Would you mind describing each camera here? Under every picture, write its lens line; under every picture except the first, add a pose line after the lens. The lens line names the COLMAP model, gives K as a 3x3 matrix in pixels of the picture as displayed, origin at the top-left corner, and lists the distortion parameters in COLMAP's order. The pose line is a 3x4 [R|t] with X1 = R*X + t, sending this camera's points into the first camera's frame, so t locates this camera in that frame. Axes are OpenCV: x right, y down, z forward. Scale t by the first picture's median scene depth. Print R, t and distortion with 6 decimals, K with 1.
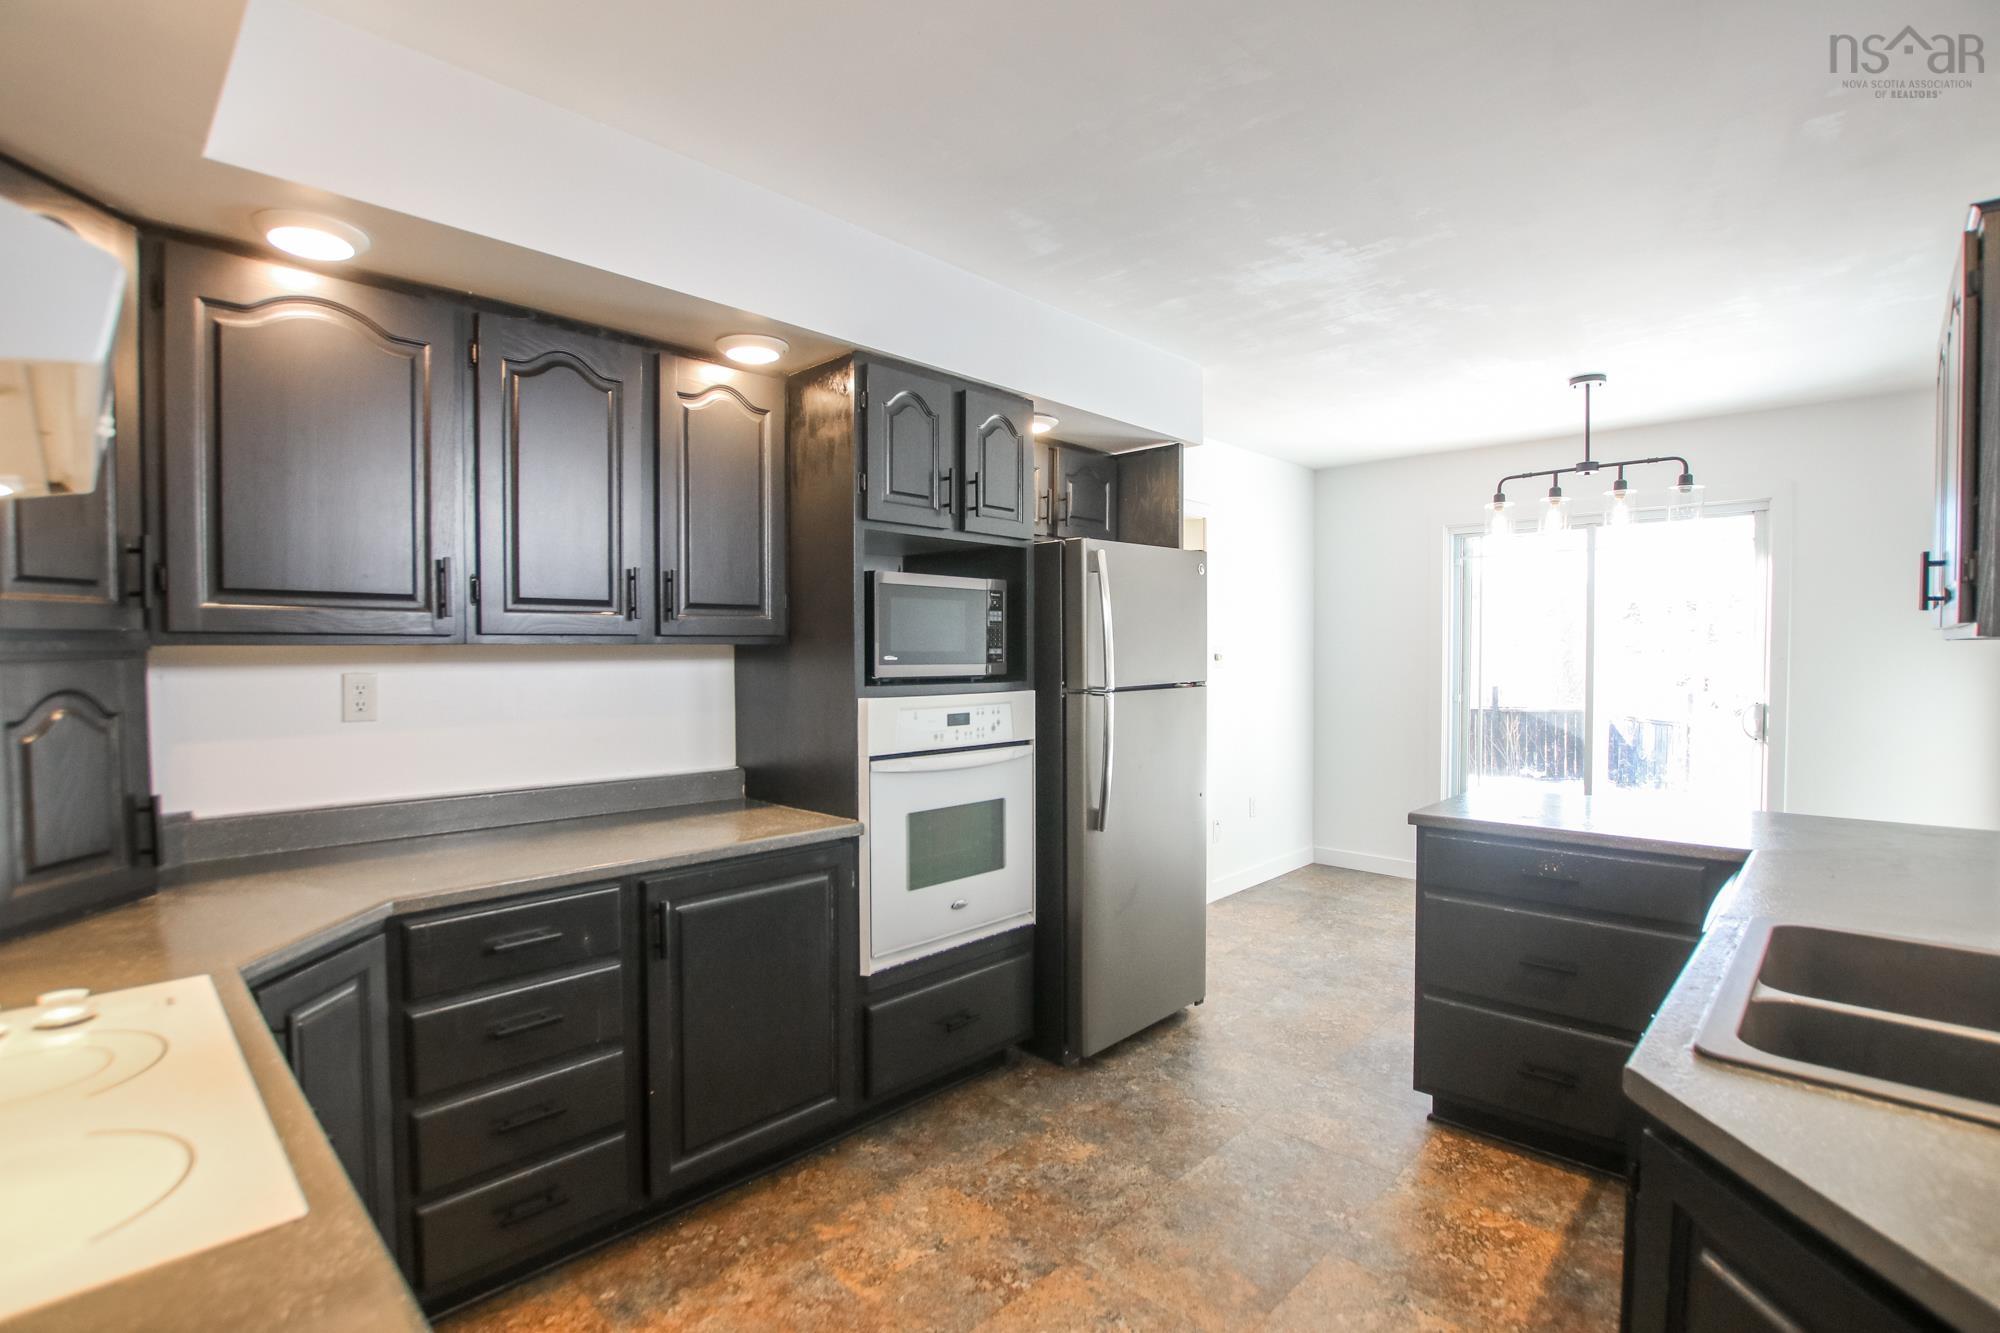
lens RADIAL K [[929.4, 0, 992.2], [0, 929.4, 659.1], [0, 0, 1]] dist [-0.022804, 0.000922]
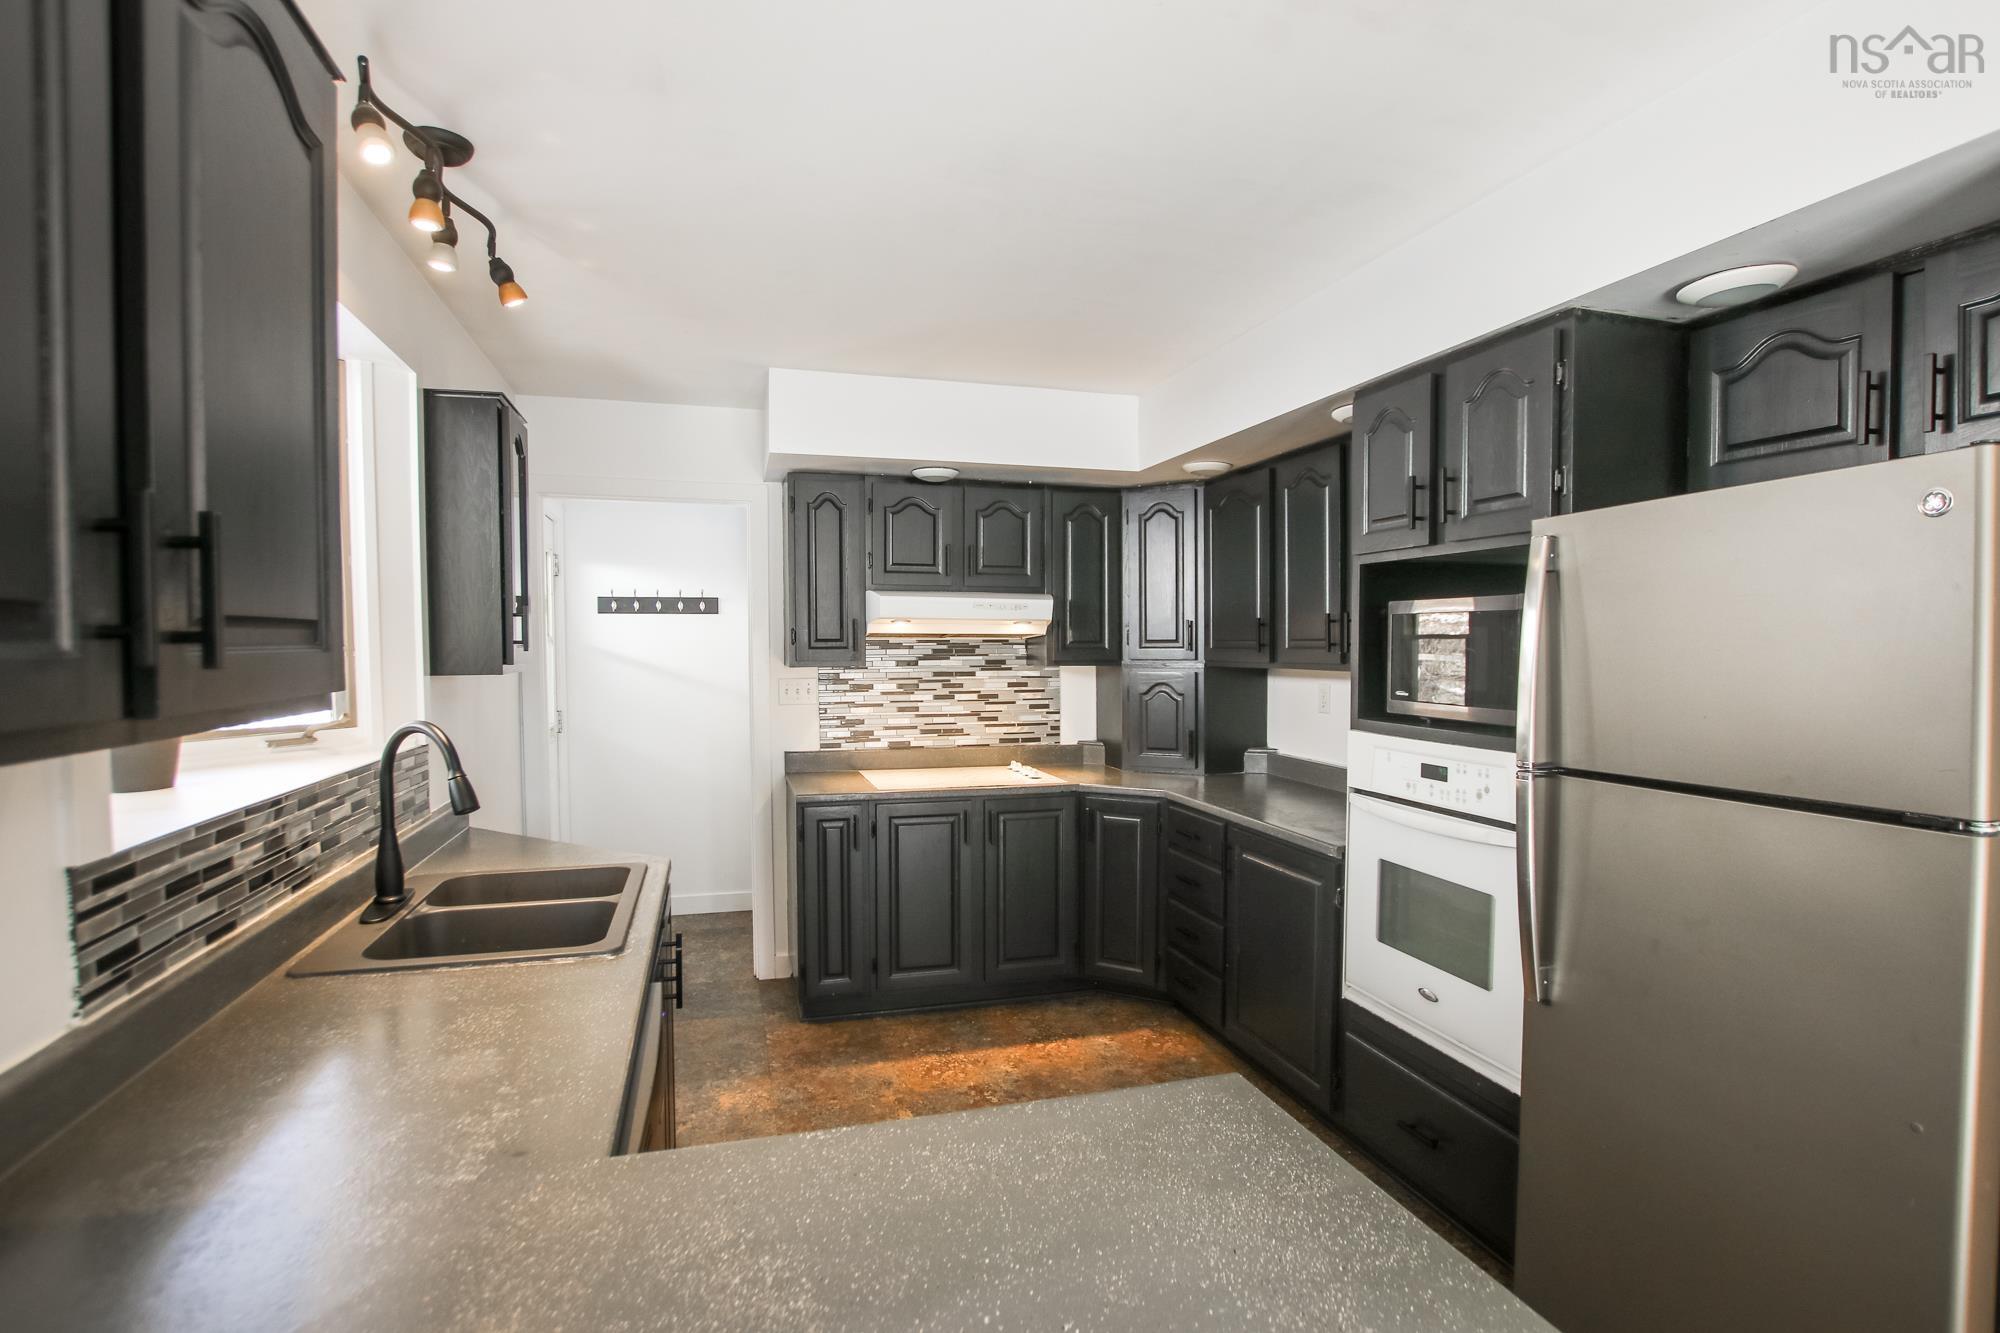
lens RADIAL K [[929.4, 0, 964.3], [0, 929.4, 672.3], [0, 0, 1]] dist [-0.022804, 0.000922]
pose [[-0.486912, 0.030556, -0.872916, 0.916670], [-0.019189, 0.998773, 0.045665, -0.056081], [0.873240, 0.038985, -0.485728, 1.071201]]
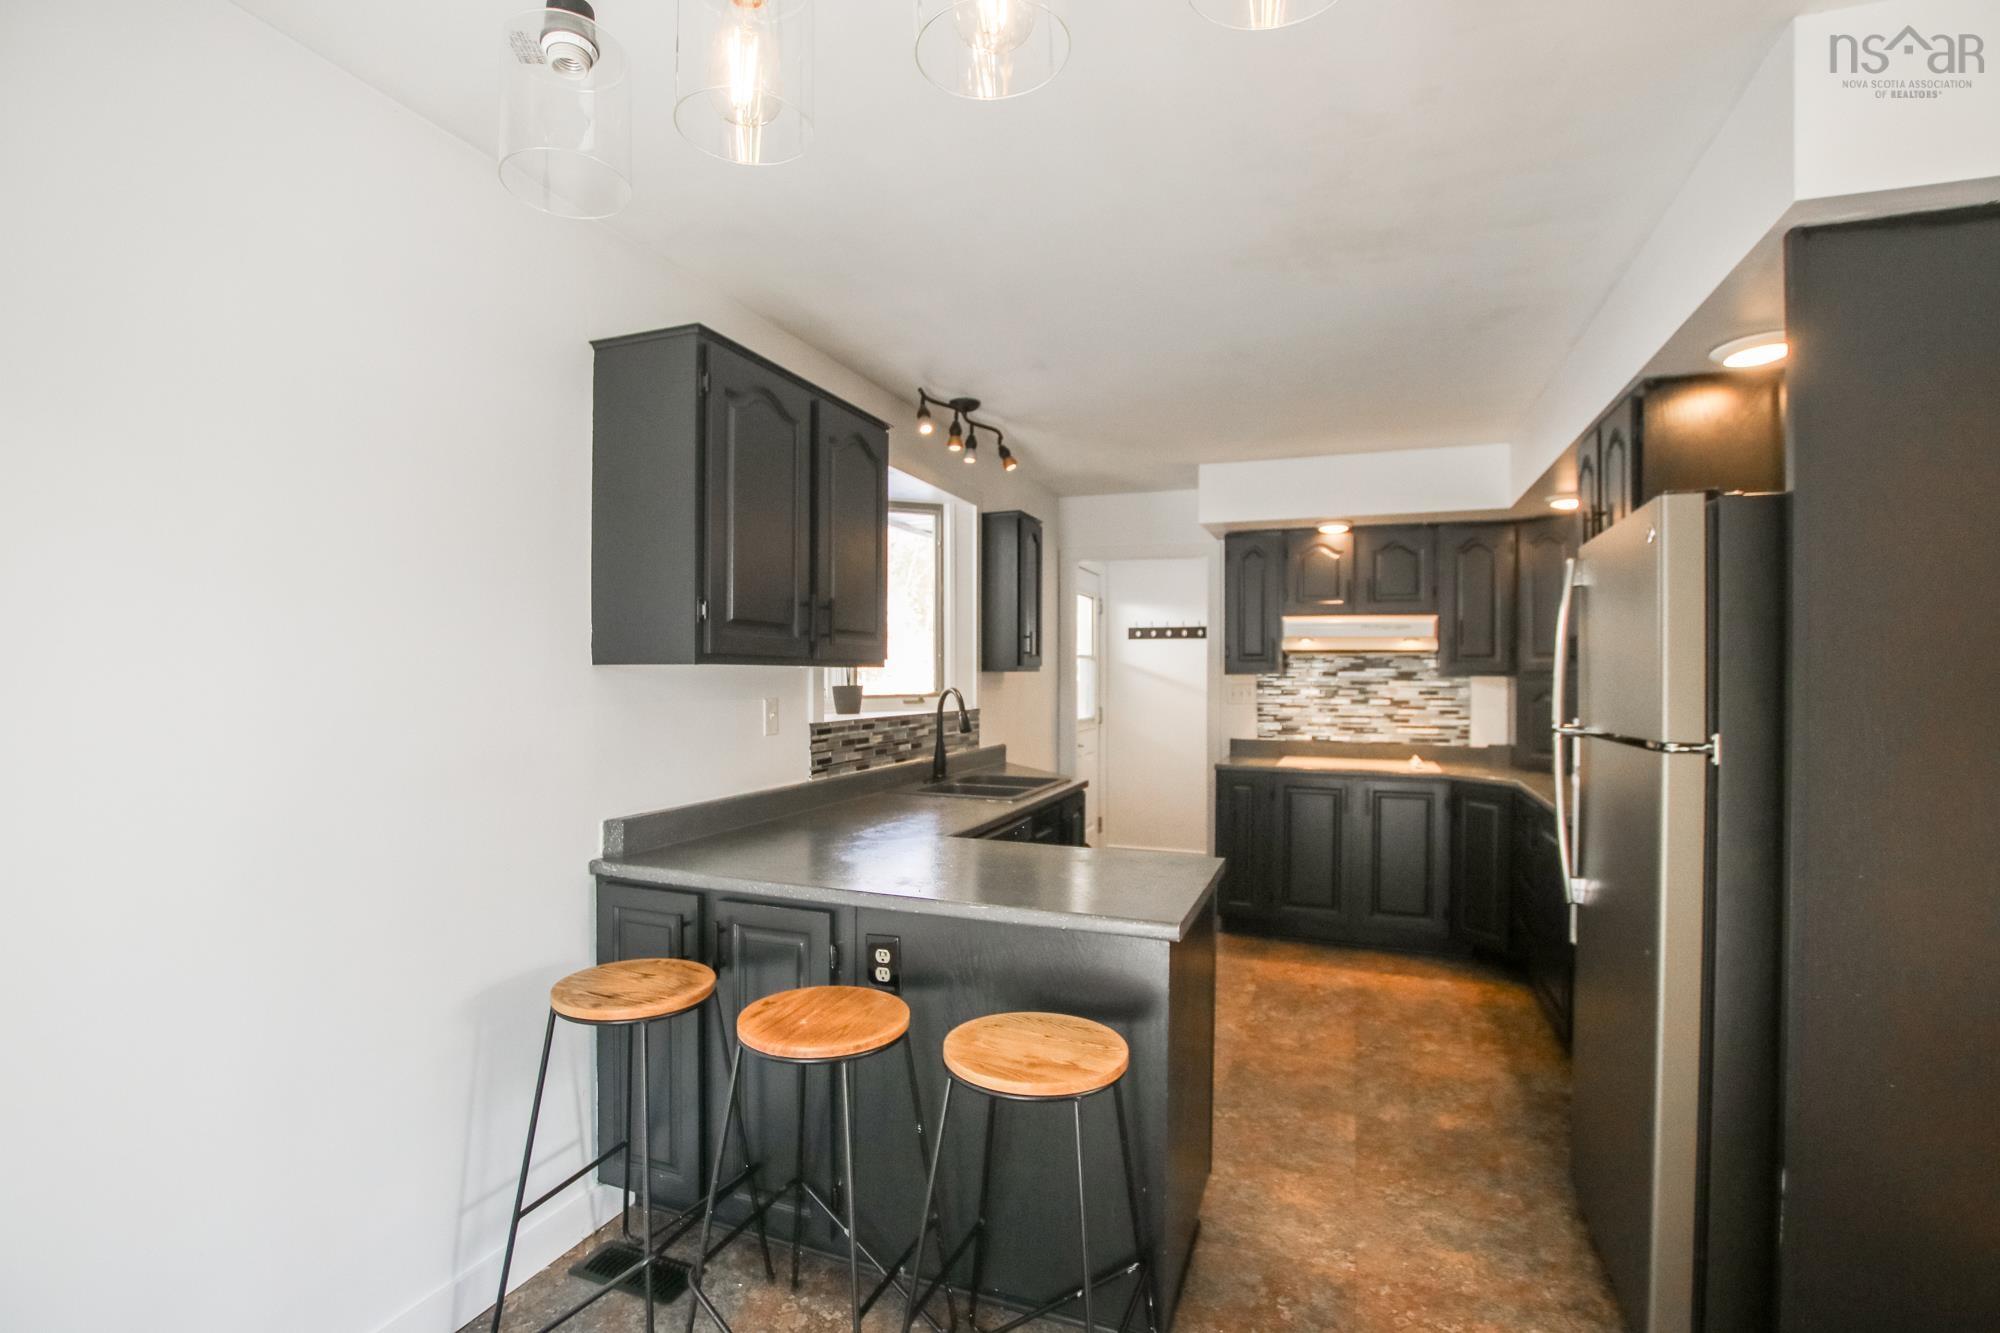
lens RADIAL K [[929.4, 0, 1010.2], [0, 929.4, 669.6], [0, 0, 1]] dist [-0.022804, 0.000922]
pose [[-0.911475, -0.005773, -0.411314, 1.018147], [-0.013849, 0.999765, 0.016656, -0.030157], [0.411122, 0.020877, -0.911341, 1.741603]]
